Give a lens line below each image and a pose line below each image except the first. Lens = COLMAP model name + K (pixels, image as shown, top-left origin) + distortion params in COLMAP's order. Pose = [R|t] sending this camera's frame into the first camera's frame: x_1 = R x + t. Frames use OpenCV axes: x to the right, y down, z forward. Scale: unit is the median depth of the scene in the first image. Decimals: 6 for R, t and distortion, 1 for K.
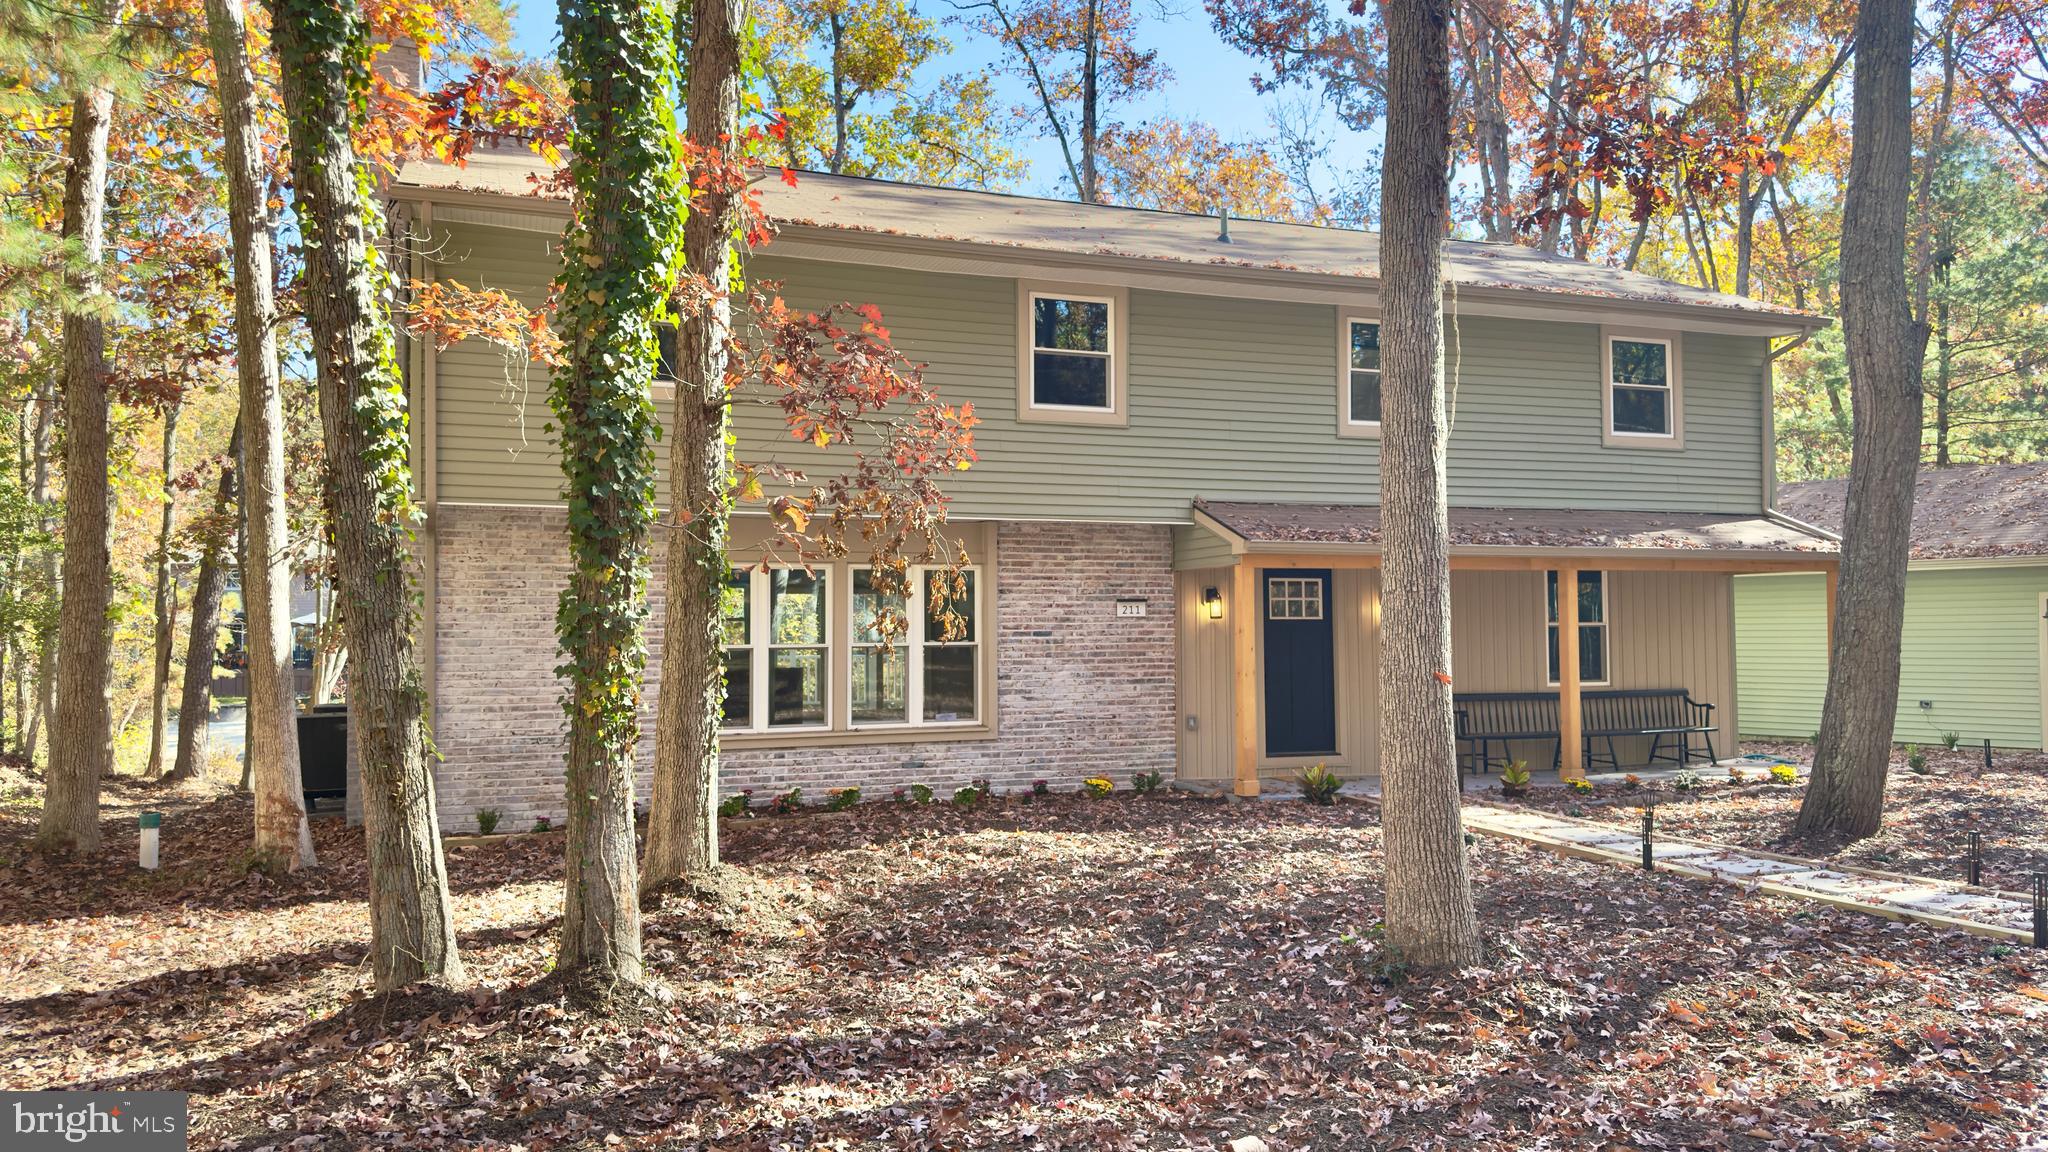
lens RADIAL K [[1444.2, 0, 918.1], [0, 1444.2, 590.3], [0, 0, 1]] dist [0.108689, -0.003453]
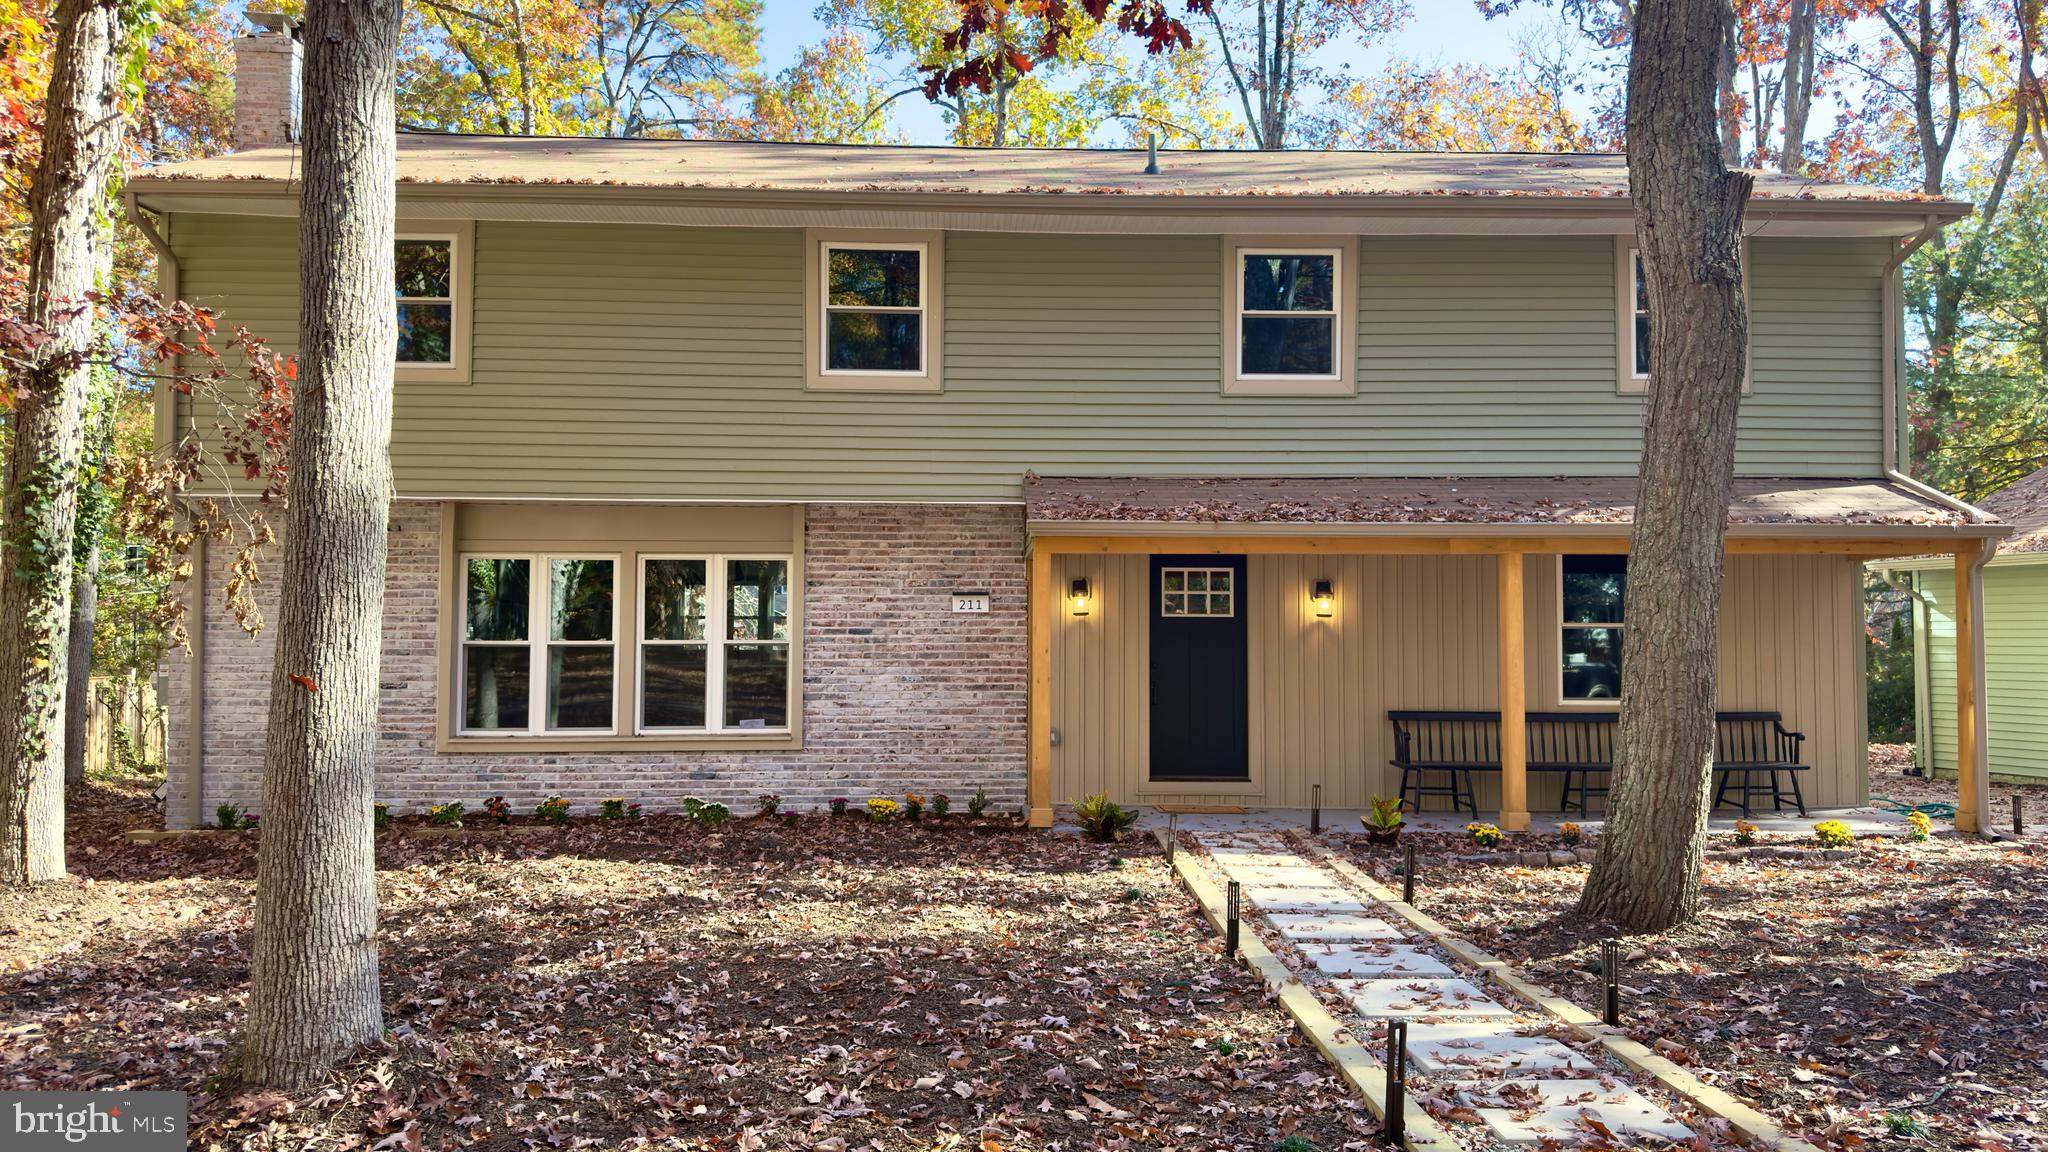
lens RADIAL K [[1444.2, 0, 1027.2], [0, 1444.2, 587.8], [0, 0, 1]] dist [0.108689, -0.003453]
pose [[0.948952, 0.000630, -0.315419, 0.453903], [0.001092, 0.999985, 0.005282, -0.001026], [0.315418, -0.005357, 0.948938, 0.195023]]
